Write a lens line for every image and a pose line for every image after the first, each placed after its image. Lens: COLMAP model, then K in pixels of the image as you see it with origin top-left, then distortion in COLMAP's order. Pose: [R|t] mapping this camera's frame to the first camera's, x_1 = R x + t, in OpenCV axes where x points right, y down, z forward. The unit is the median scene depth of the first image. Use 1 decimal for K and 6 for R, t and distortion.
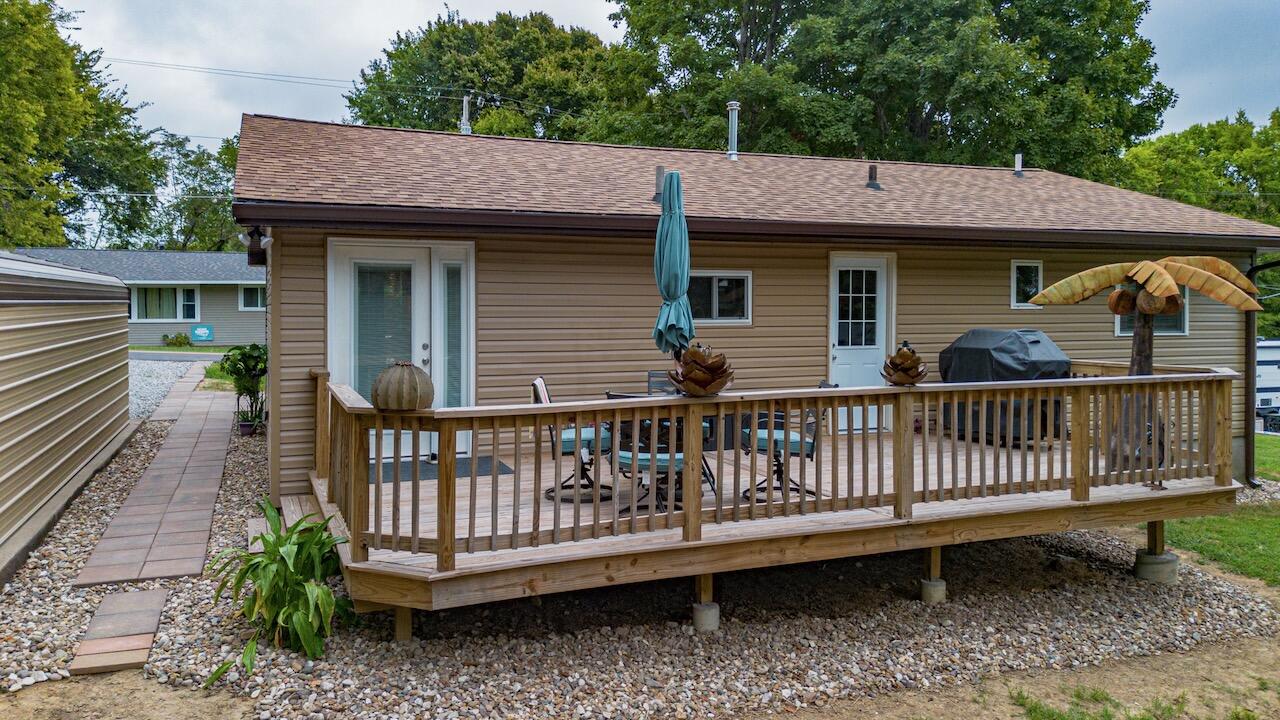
lens RADIAL K [[918.5, 0, 635.2], [0, 918.5, 318.7], [0, 0, 1]] dist [0.059683, -0.061676]
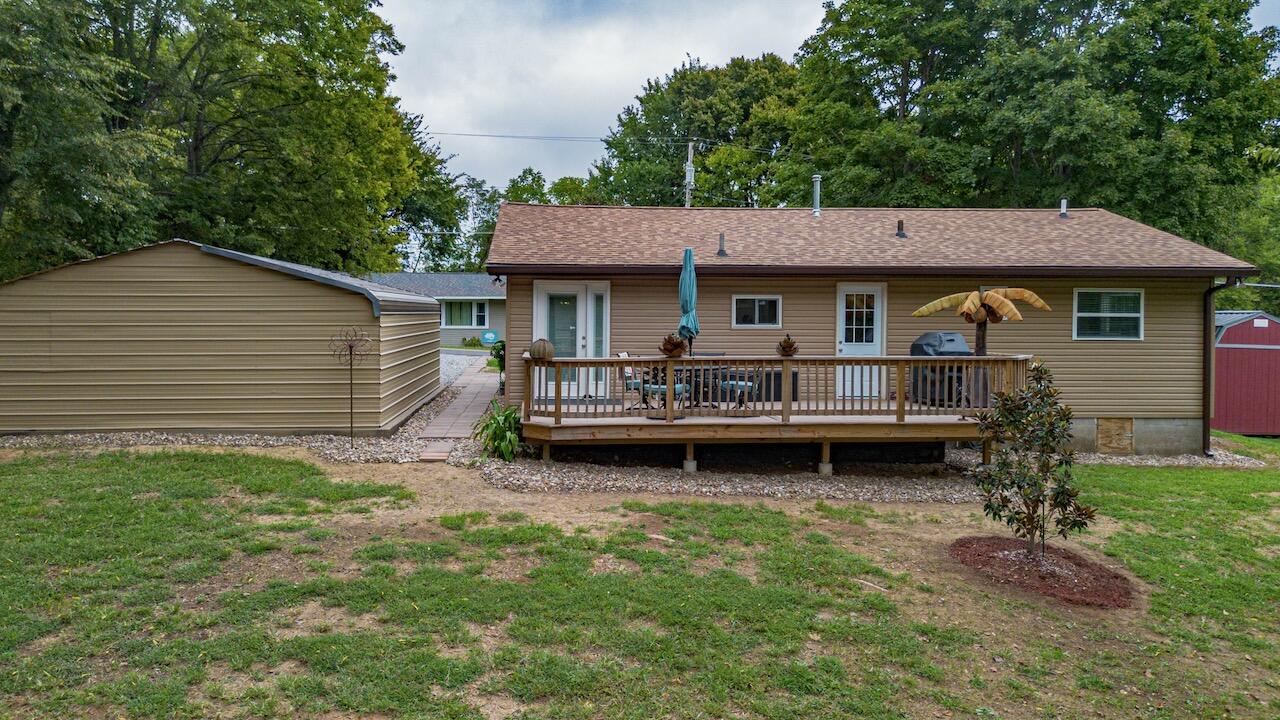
lens RADIAL K [[918.5, 0, 635.2], [0, 918.5, 318.7], [0, 0, 1]] dist [0.059683, -0.061676]
pose [[0.958722, 0.005189, -0.284296, 0.320194], [-0.008770, 0.999897, -0.011325, 0.009696], [0.284208, 0.013351, 0.958670, -0.596436]]
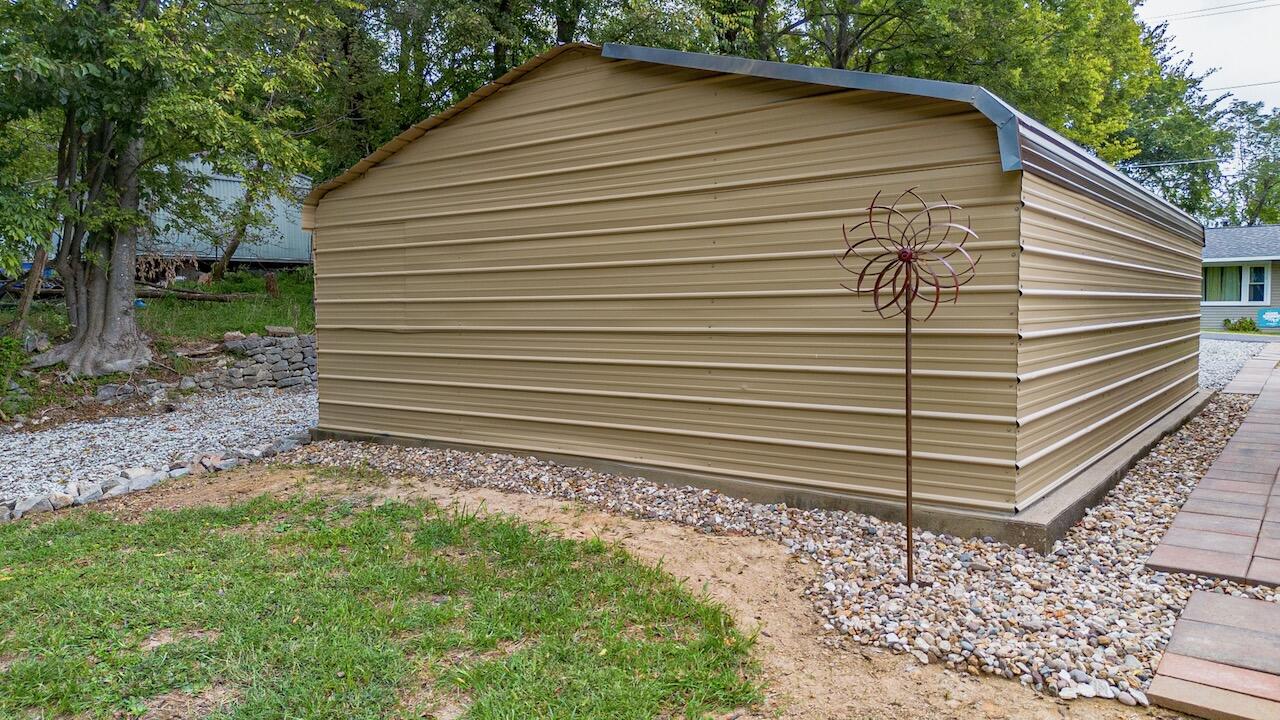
lens RADIAL K [[906.5, 0, 635.8], [0, 906.5, 354.7], [0, 0, 1]] dist [0.099024, -0.102160]
pose [[0.516397, 0.043289, -0.855254, -0.125199], [-0.008977, 0.998940, 0.045142, 0.059411], [0.856302, -0.015633, 0.516239, 0.185379]]
